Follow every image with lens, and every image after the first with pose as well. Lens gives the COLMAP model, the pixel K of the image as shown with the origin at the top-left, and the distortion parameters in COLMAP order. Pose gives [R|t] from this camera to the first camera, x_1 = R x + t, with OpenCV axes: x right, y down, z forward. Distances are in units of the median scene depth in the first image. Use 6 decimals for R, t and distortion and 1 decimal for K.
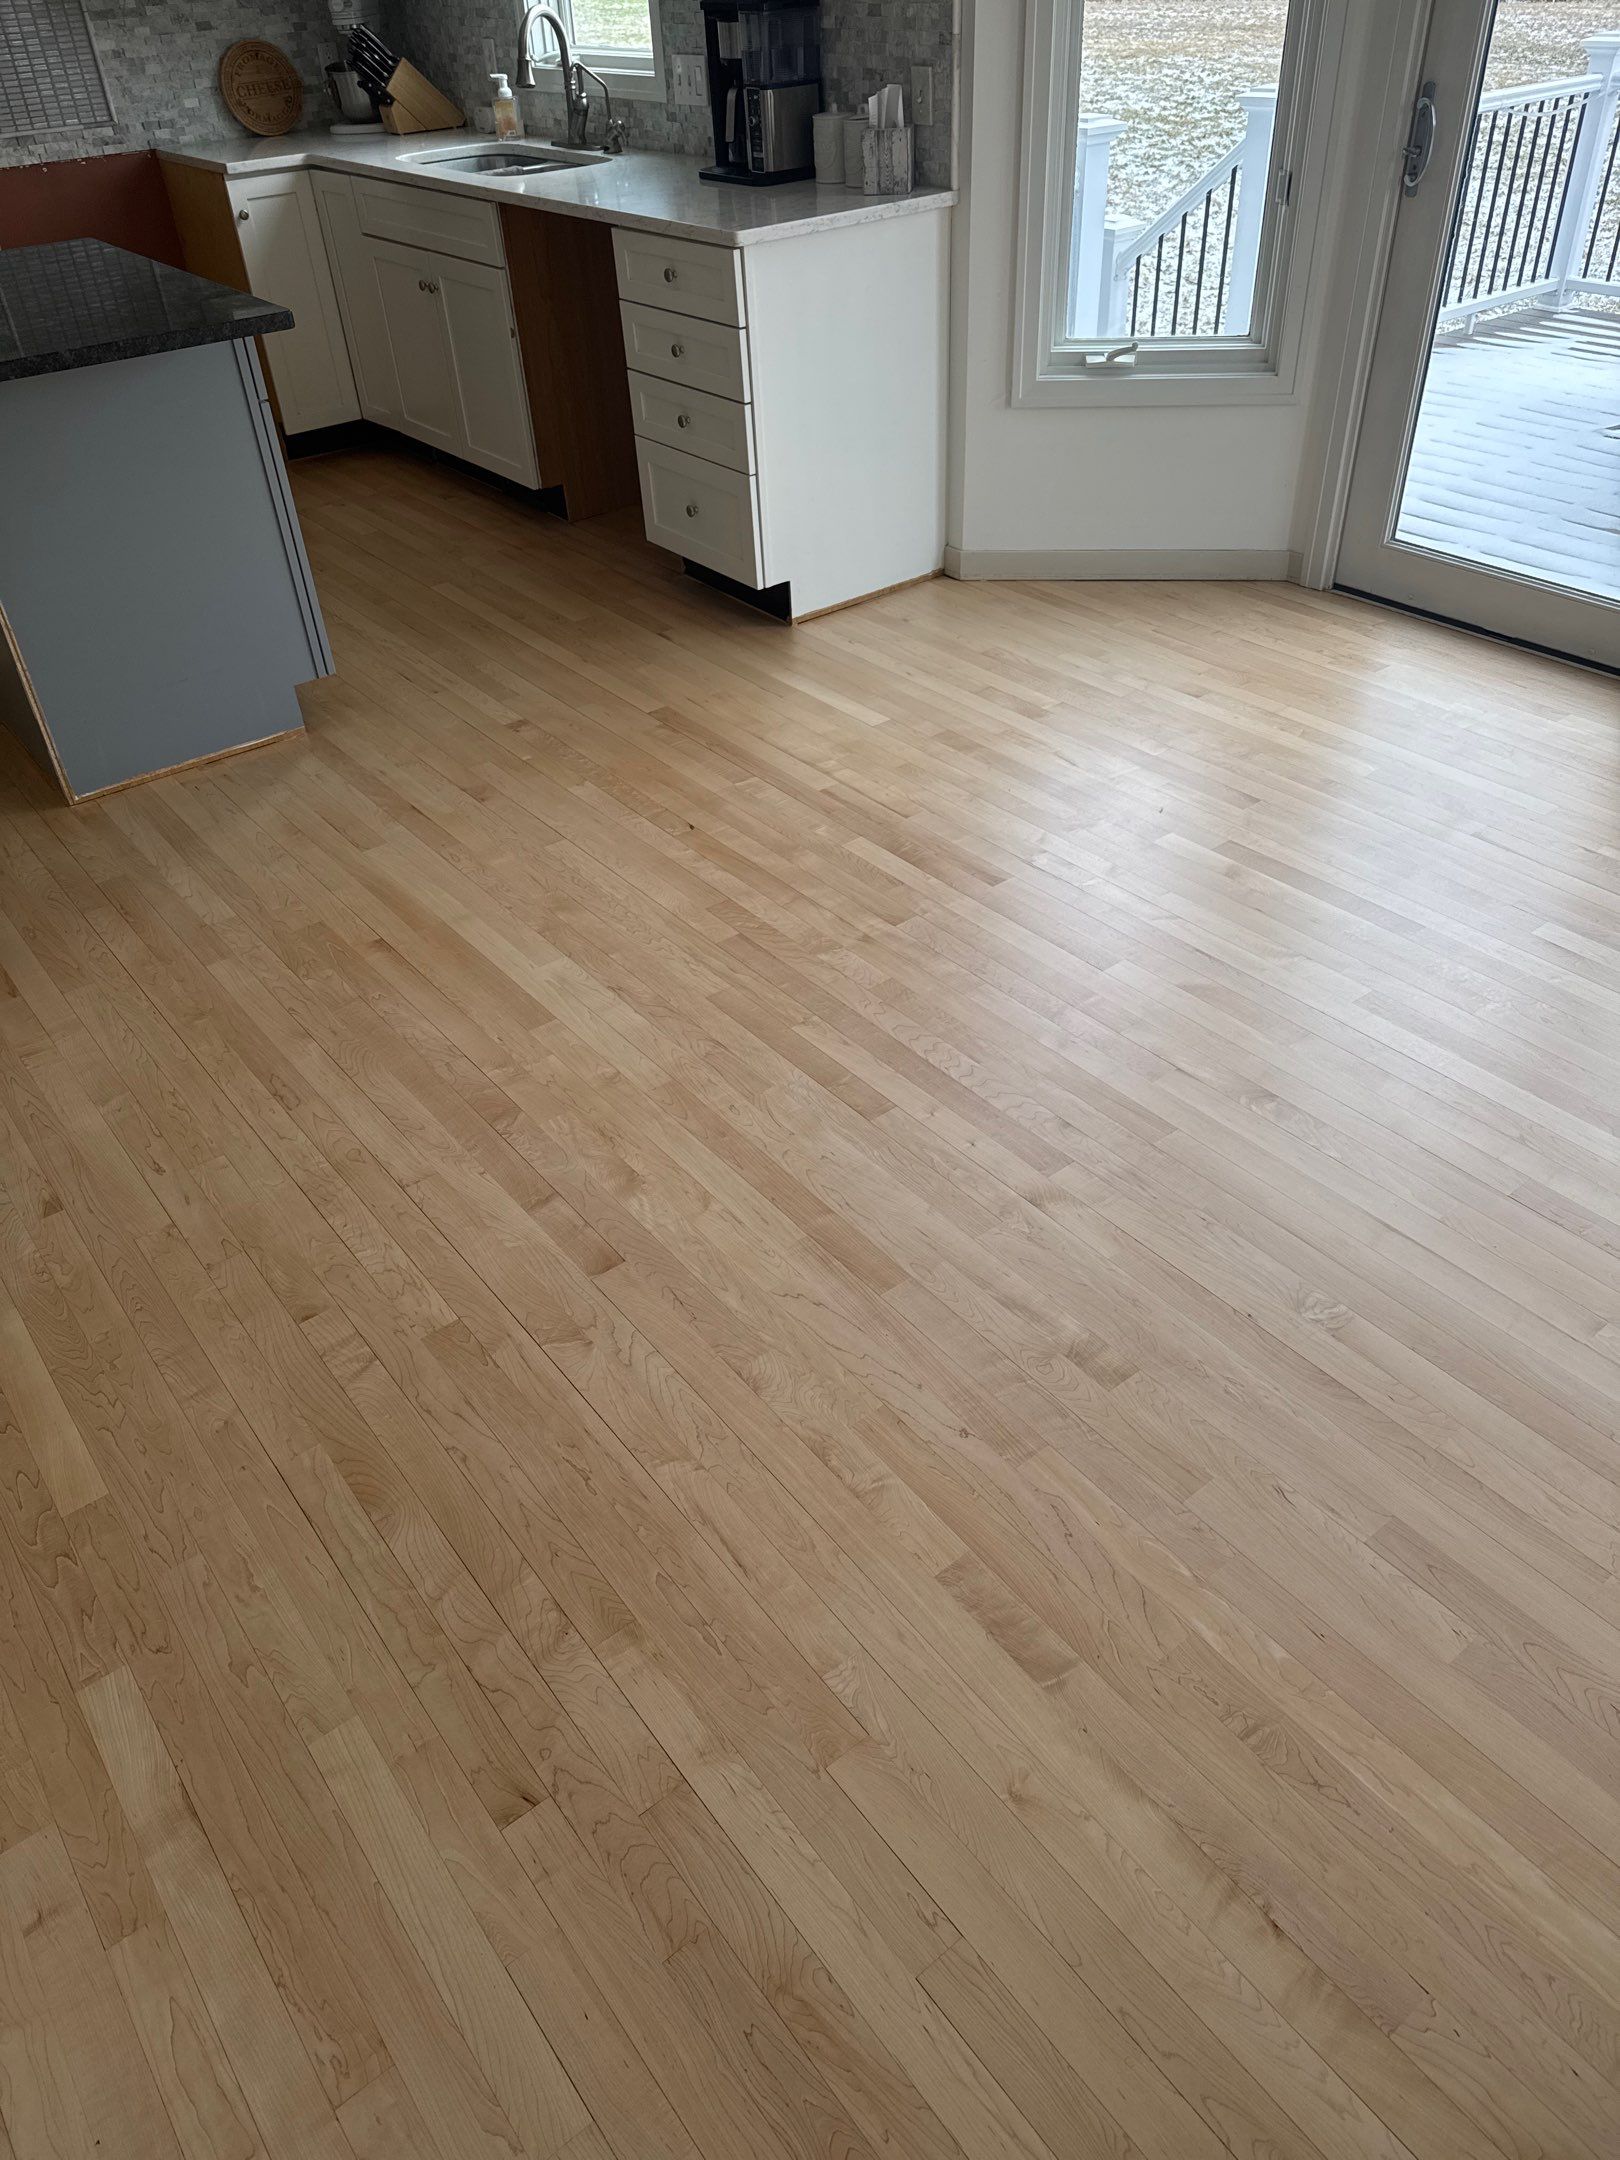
lens RADIAL K [[1517.6, 0, 810.1], [0, 1517.6, 1095.1], [0, 0, 1]] dist [0.023943, -0.026725]
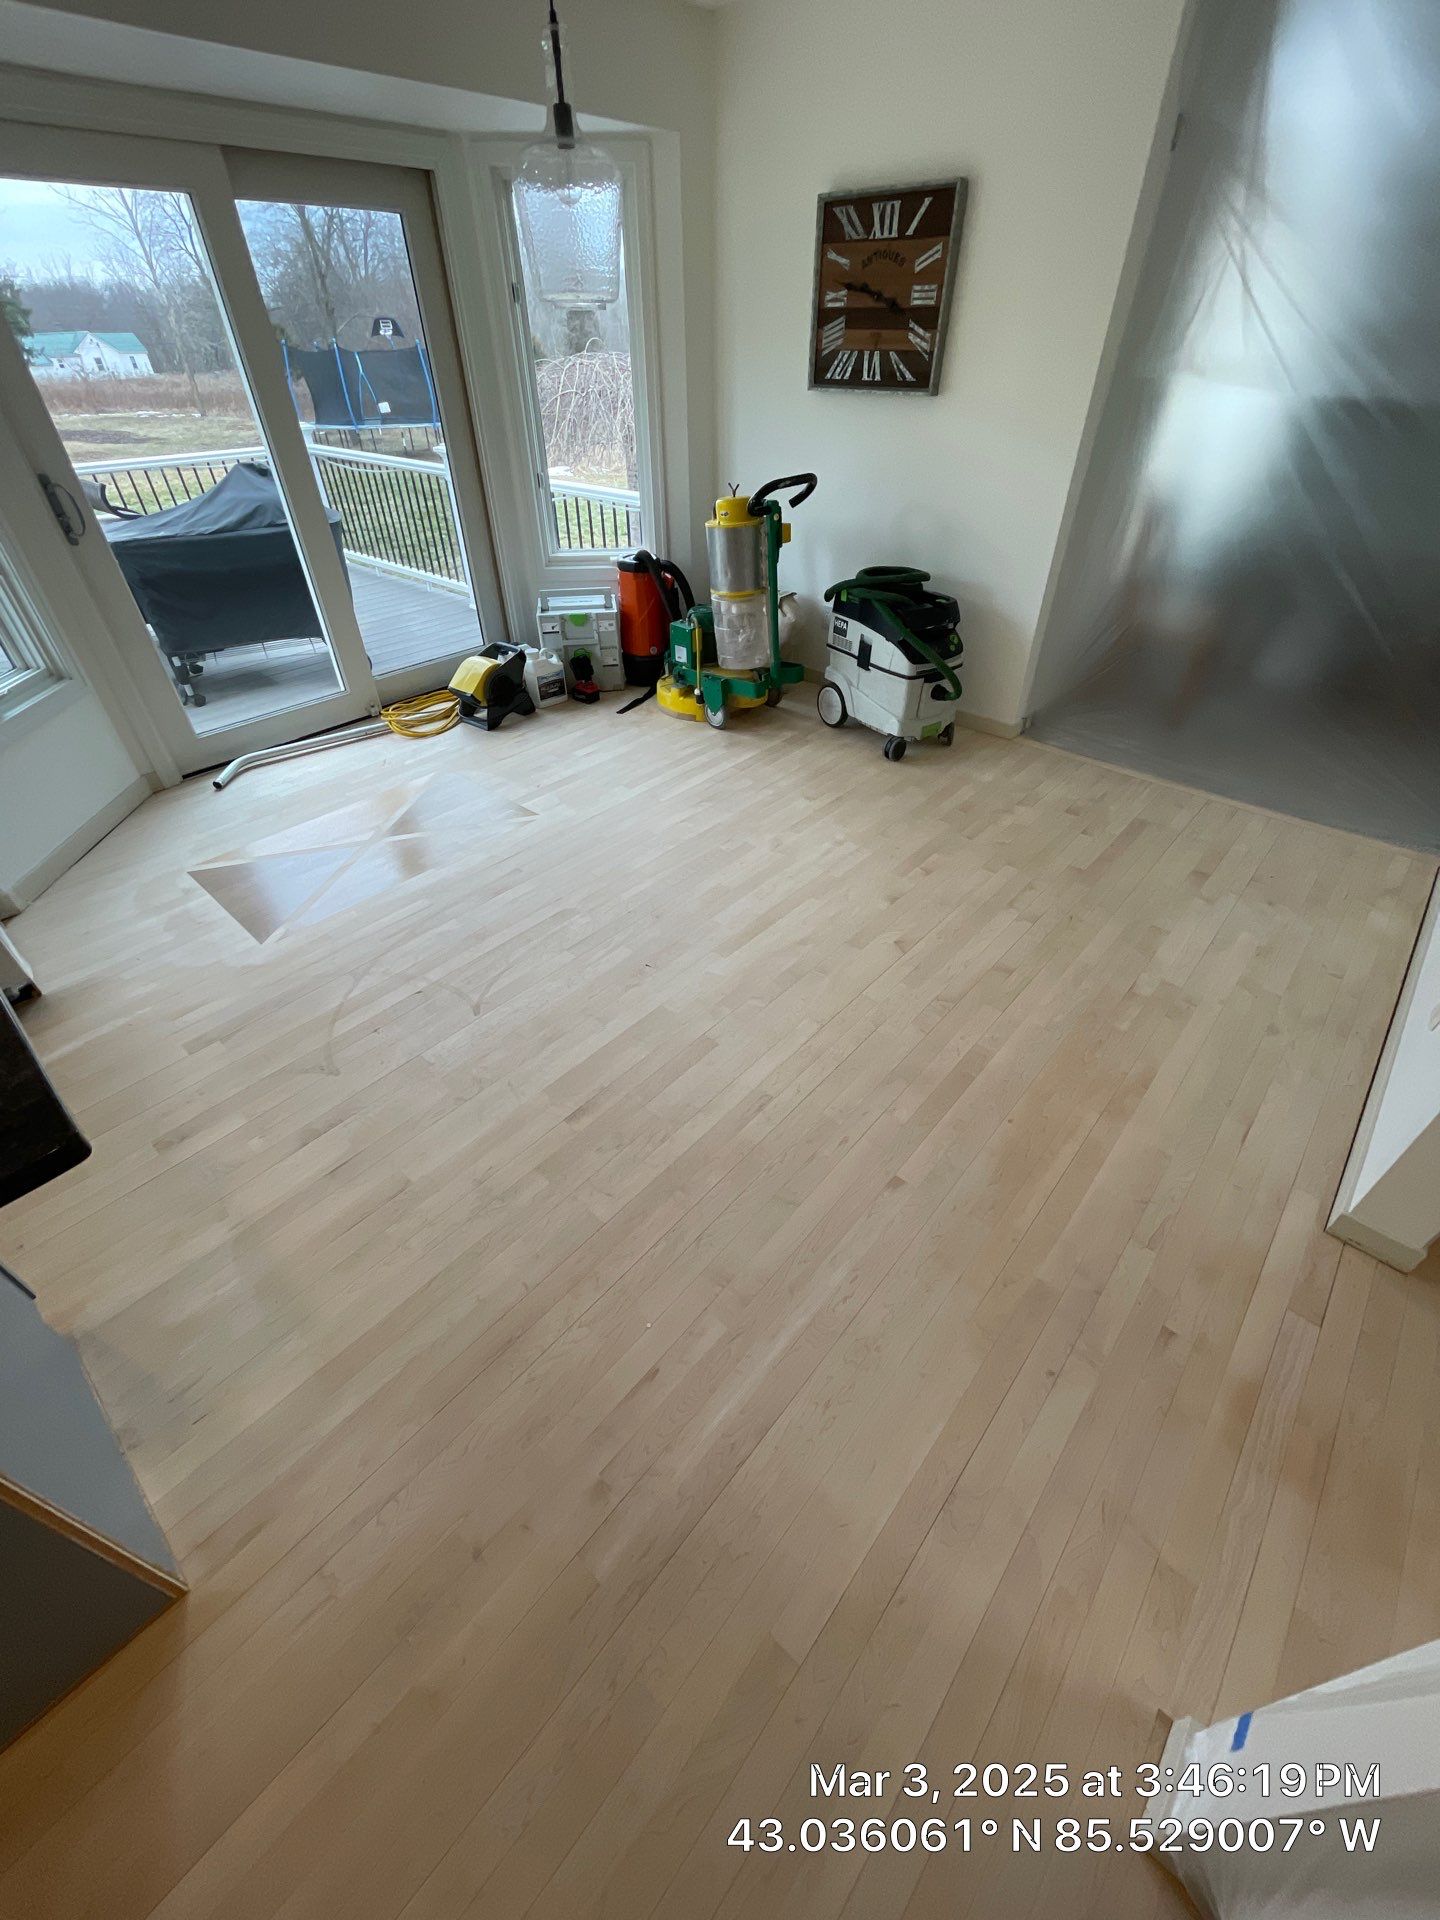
lens RADIAL K [[772.6, 0, 730.8], [0, 772.6, 960.9], [0, 0, 1]] dist [-0.005142, -0.000628]
pose [[-0.191495, -0.588589, 0.785425, -0.566387], [0.612263, 0.553810, 0.564295, -0.351718], [-0.767114, 0.588946, 0.254320, 0.481366]]
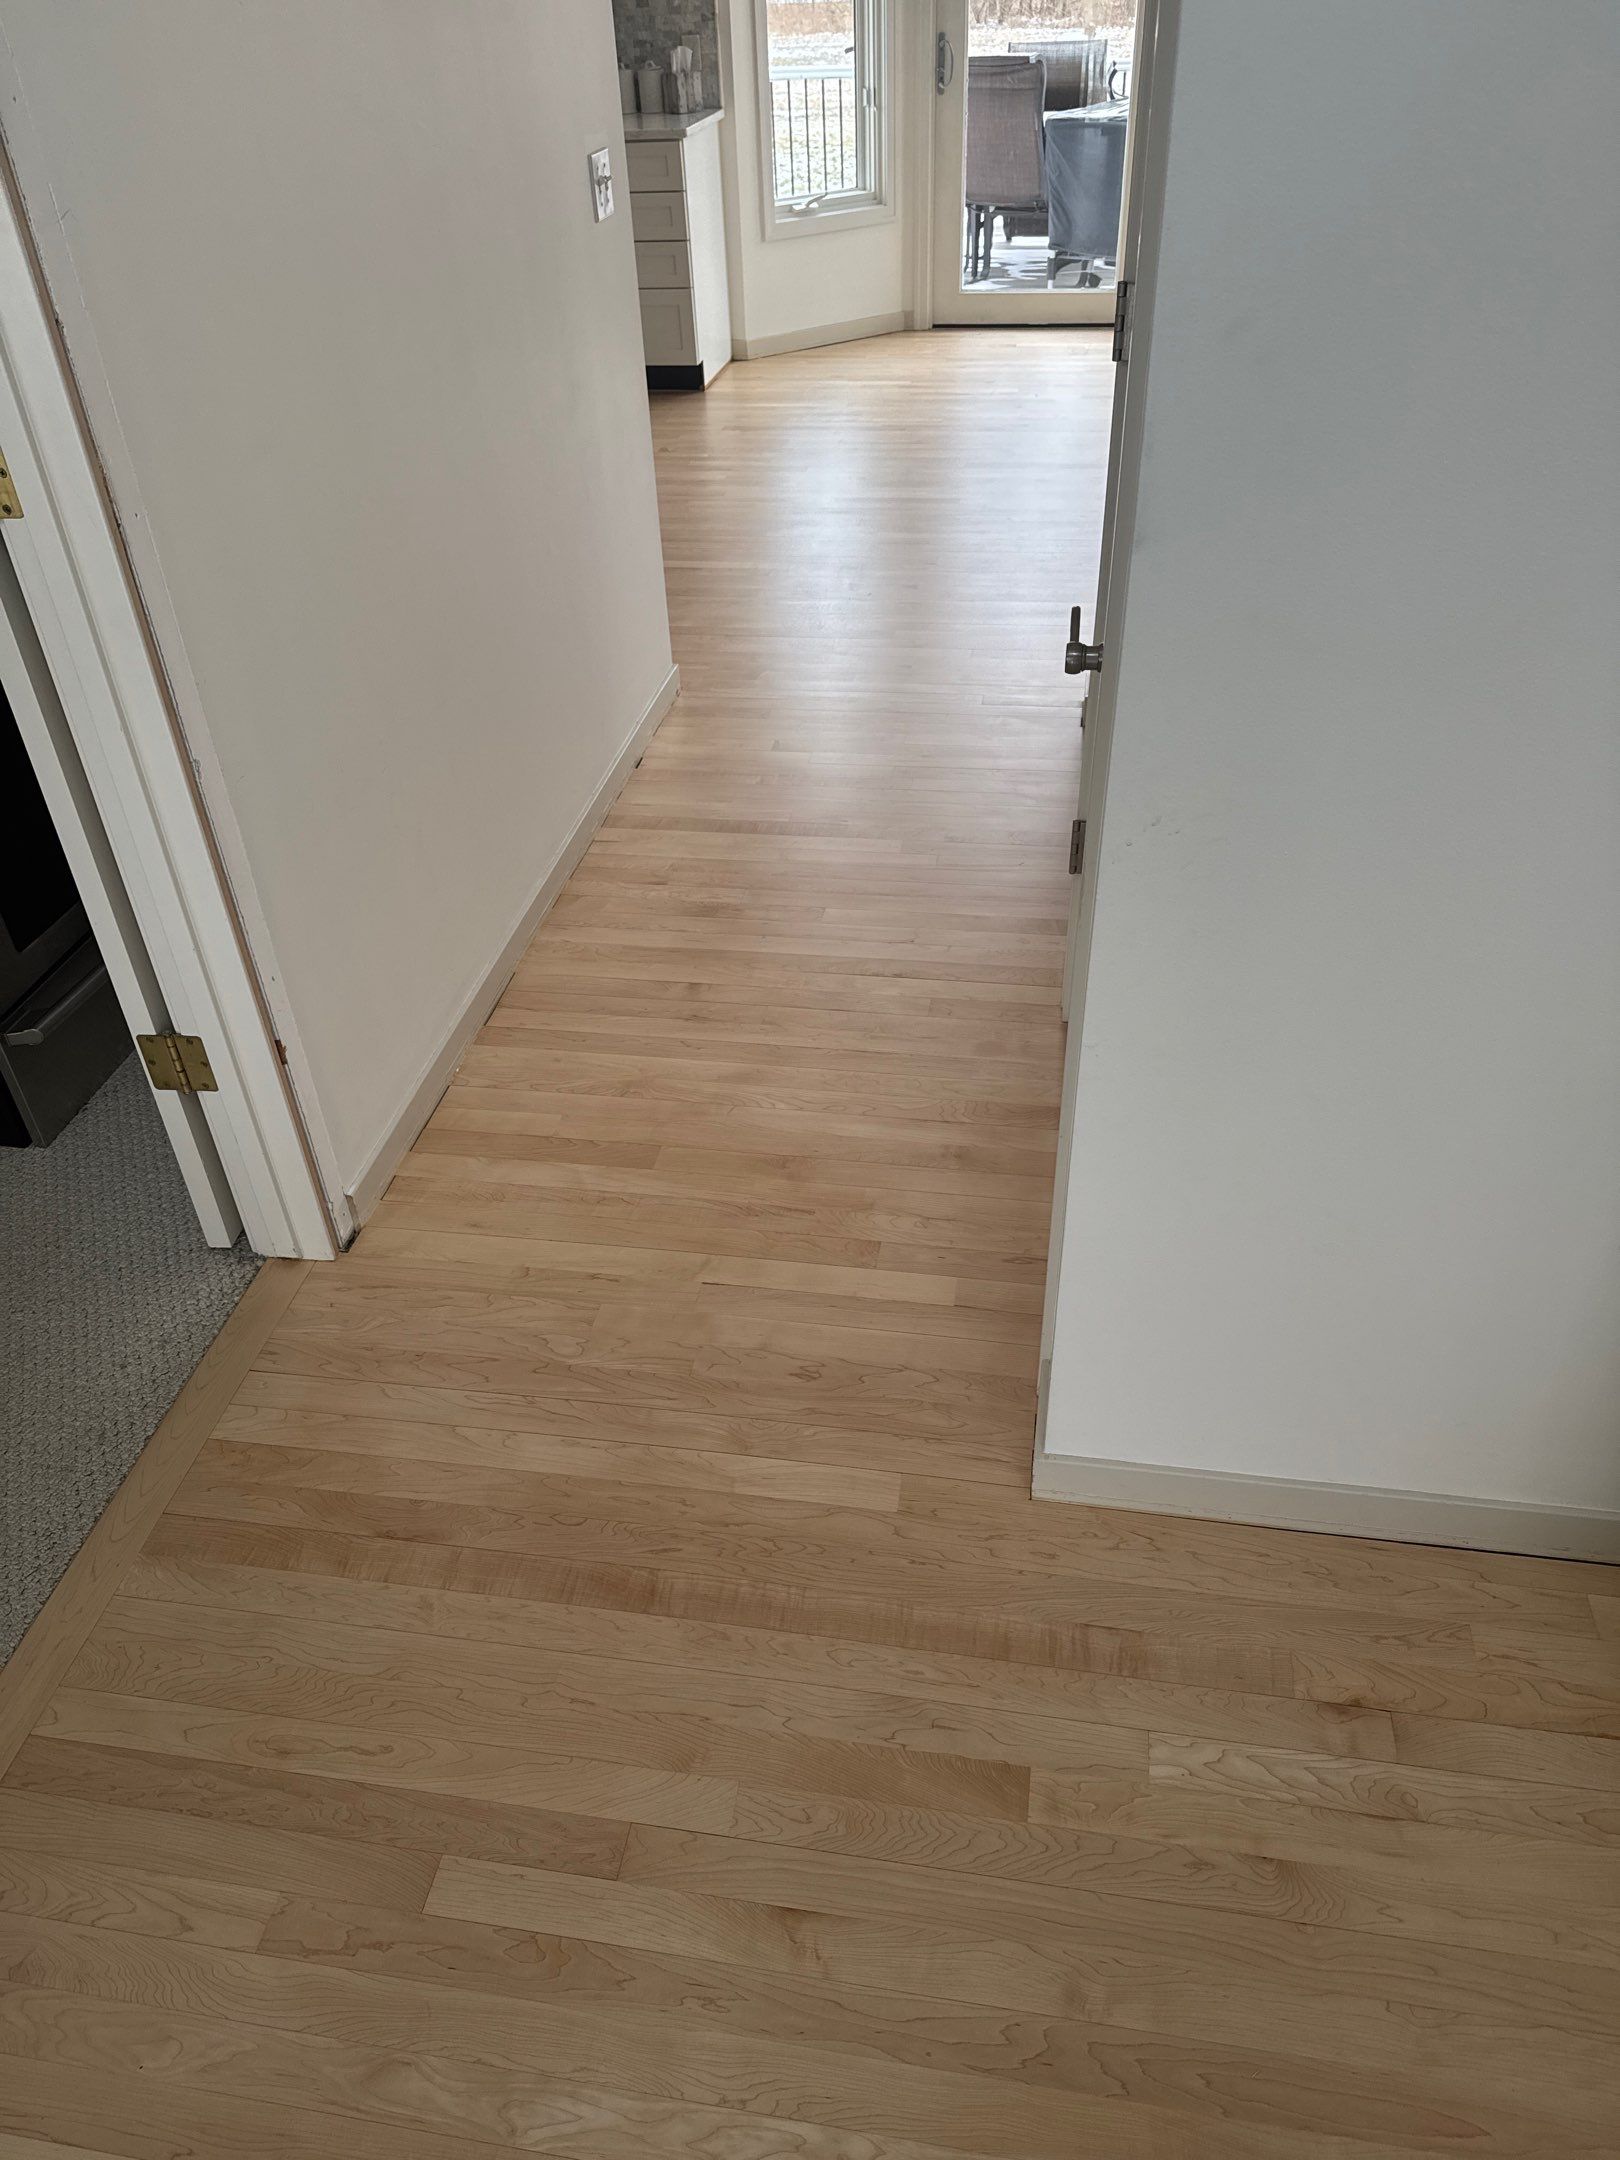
lens RADIAL K [[1517.6, 0, 810.1], [0, 1517.6, 1095.1], [0, 0, 1]] dist [0.023943, -0.026725]
pose [[0.734797, -0.399480, 0.548168, -1.133921], [0.418889, 0.902897, 0.096486, 0.247598], [-0.533483, 0.158724, 0.830784, -0.251611]]
